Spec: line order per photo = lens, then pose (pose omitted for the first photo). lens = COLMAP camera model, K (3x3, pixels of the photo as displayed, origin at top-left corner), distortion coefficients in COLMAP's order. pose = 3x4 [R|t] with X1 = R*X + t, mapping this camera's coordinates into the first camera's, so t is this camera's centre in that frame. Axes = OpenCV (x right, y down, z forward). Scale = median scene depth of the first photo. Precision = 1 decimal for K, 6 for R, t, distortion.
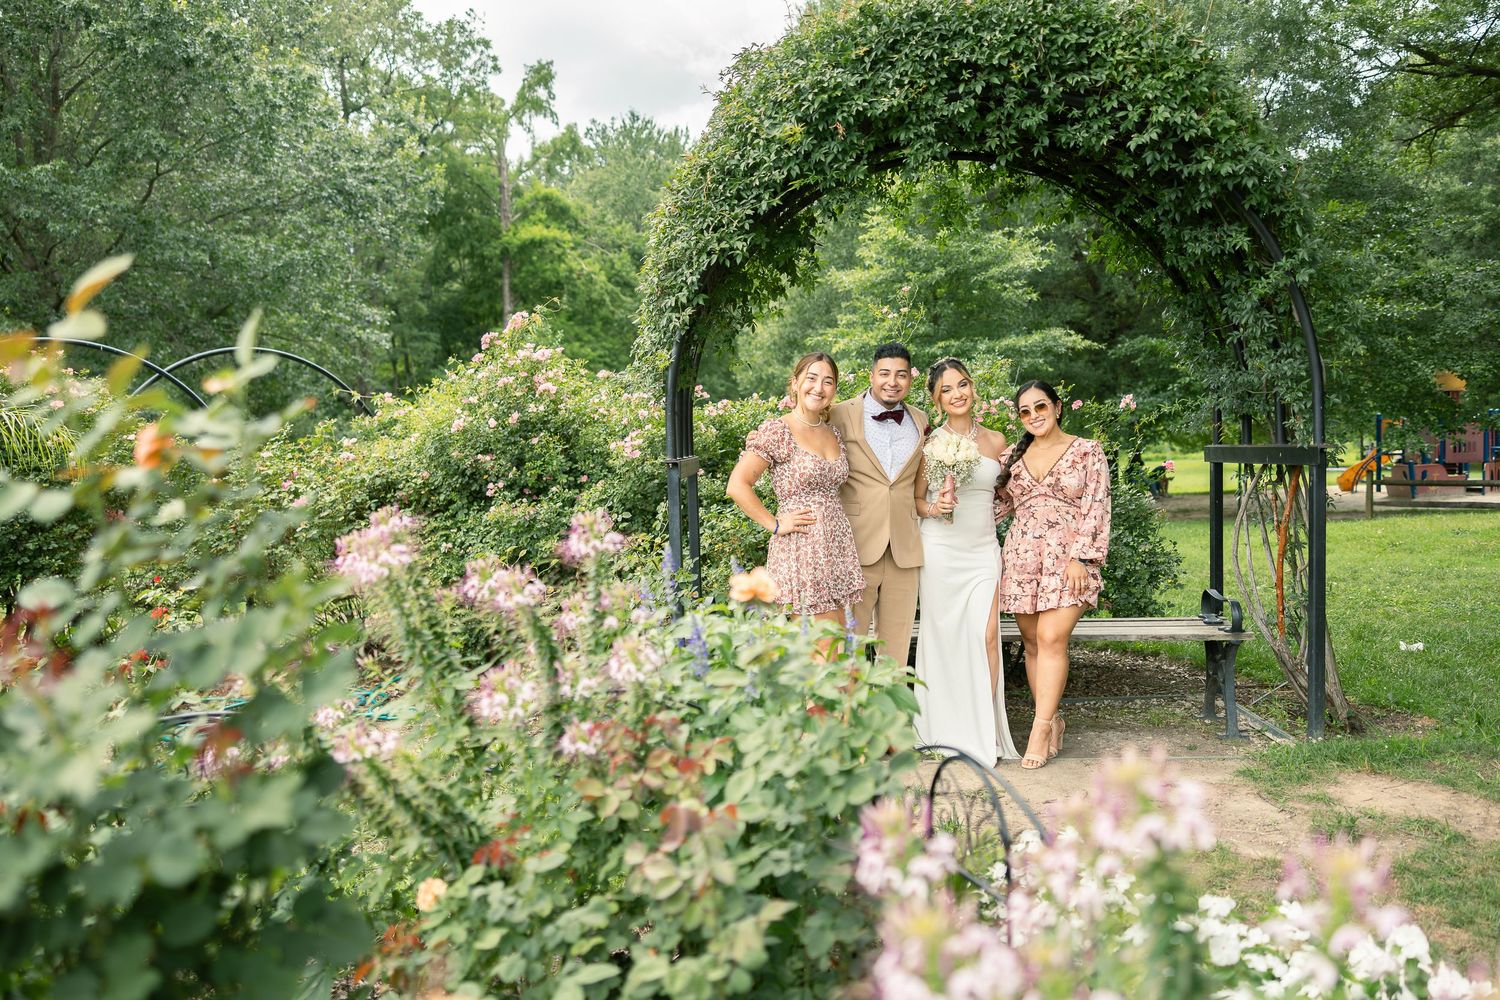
lens RADIAL K [[1217.9, 0, 750.0], [0, 1217.9, 500.0], [0, 0, 1]] dist [0.011469, 0.007825]
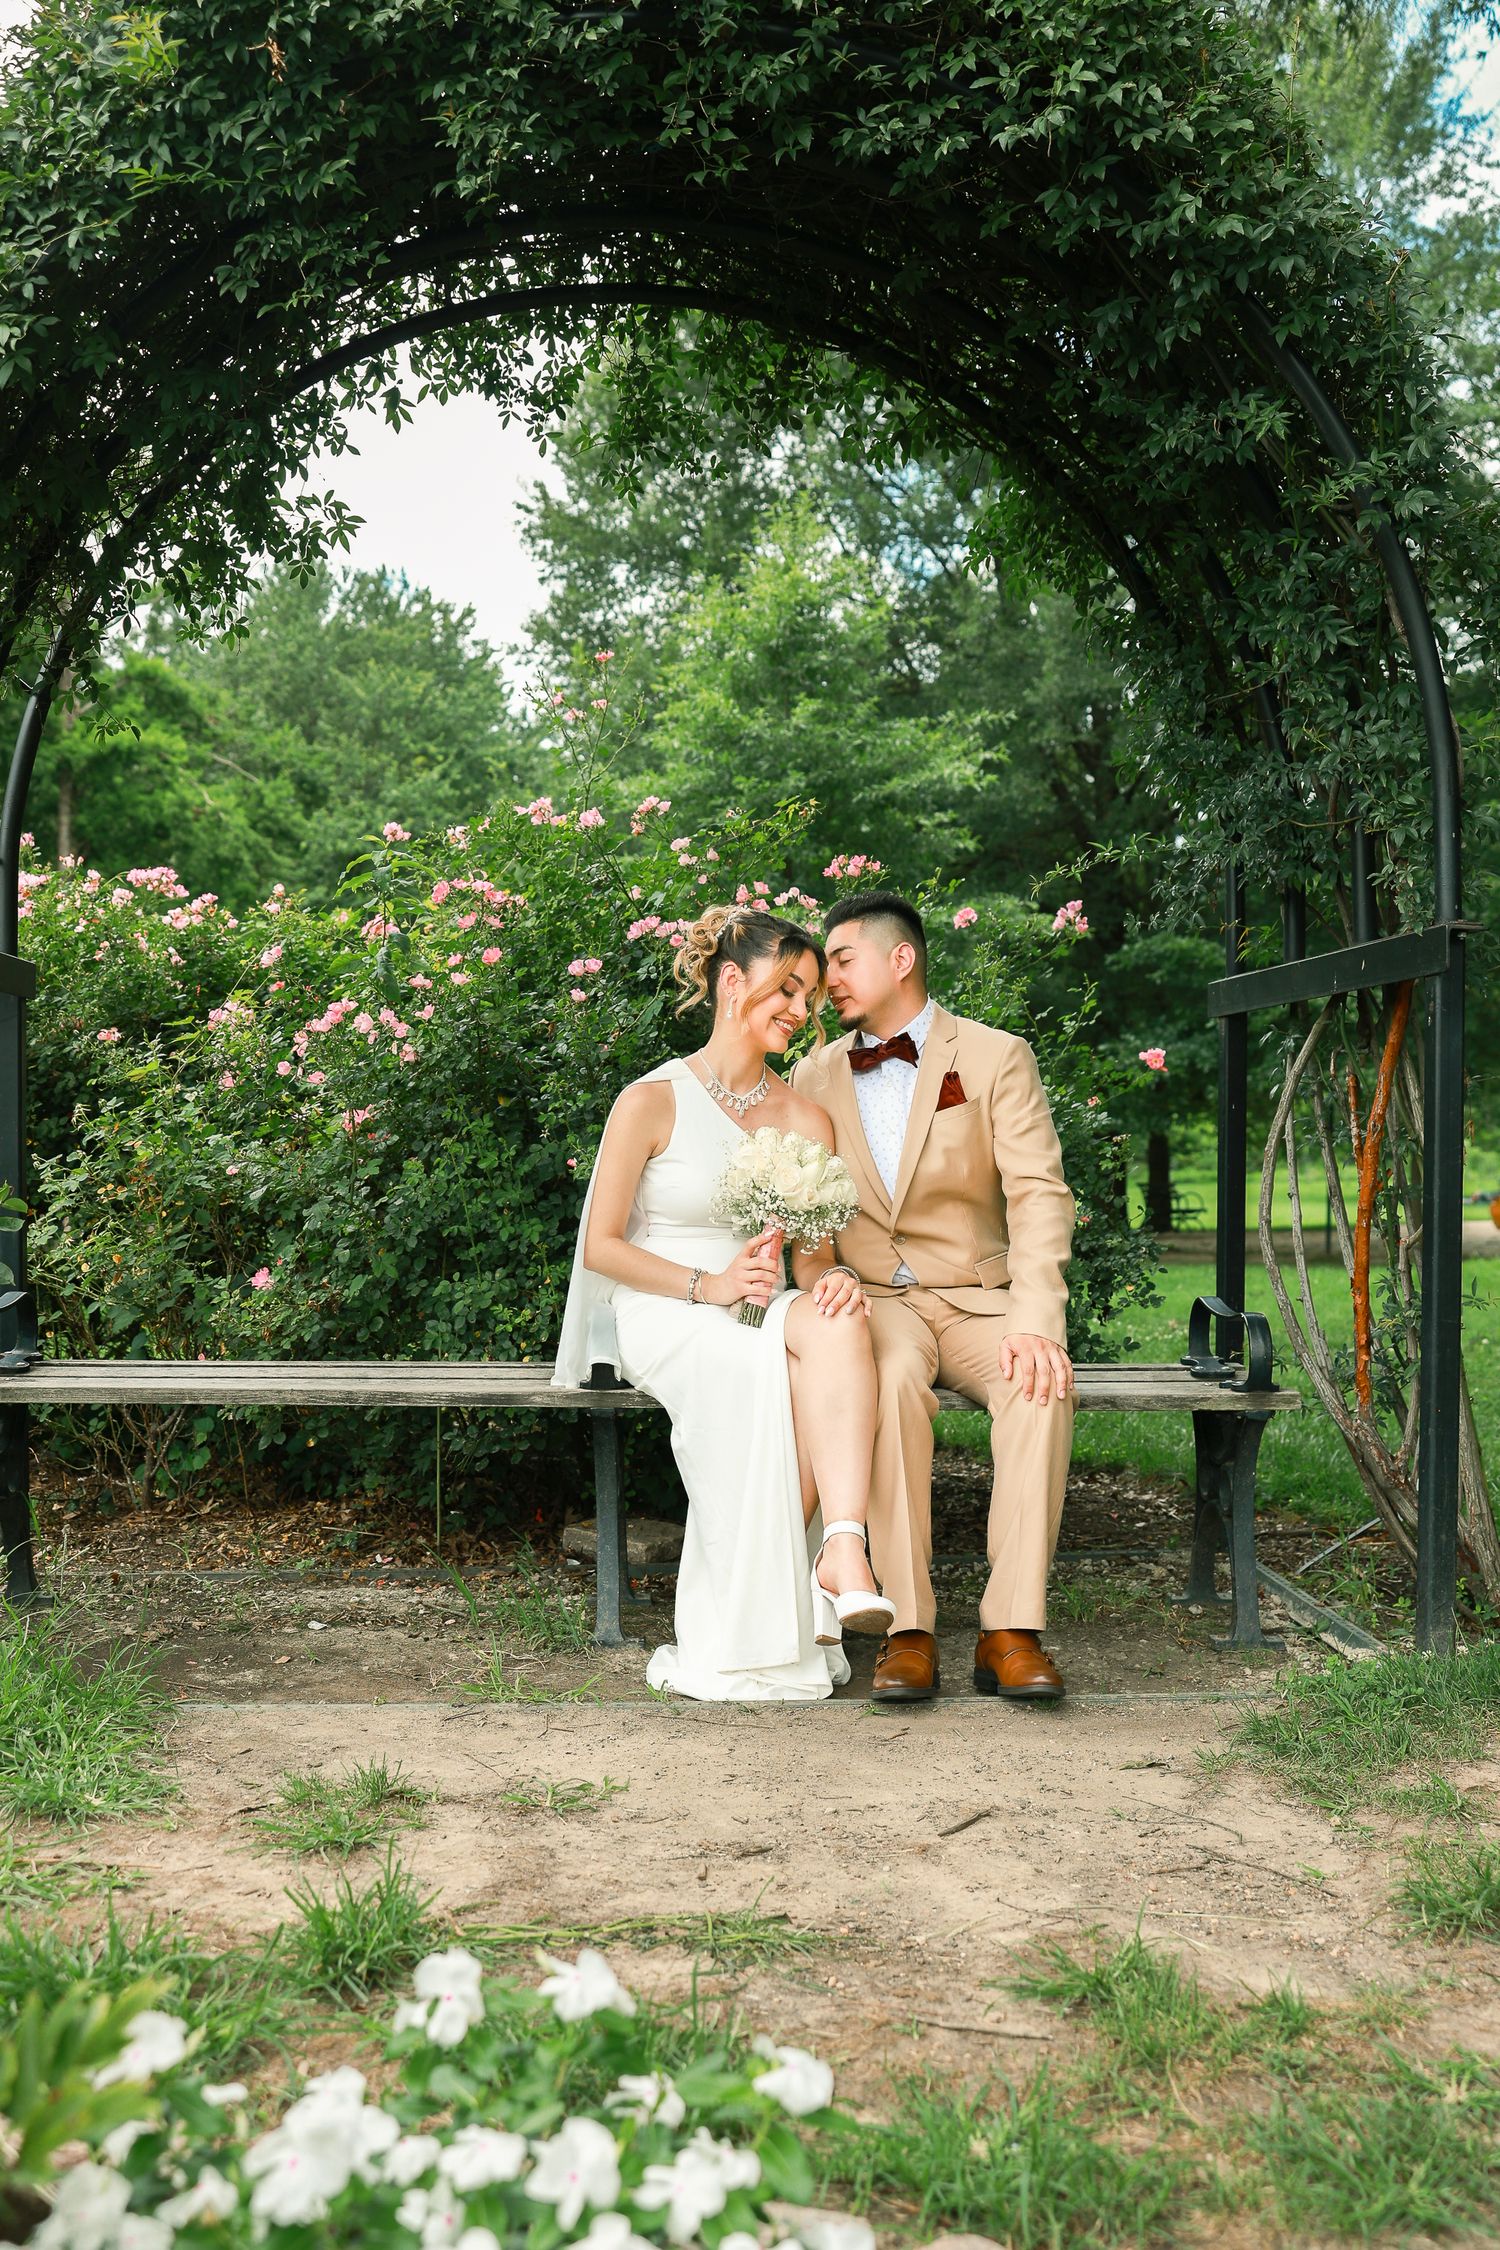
lens RADIAL K [[2132.8, 0, 750.0], [0, 2132.8, 1125.0], [0, 0, 1]] dist [-0.048509, 0.008945]
pose [[0.993605, 0.032873, 0.108016, 0.111475], [-0.026921, 0.998062, -0.056106, 0.048507], [-0.109651, 0.052839, 0.992565, 0.227093]]
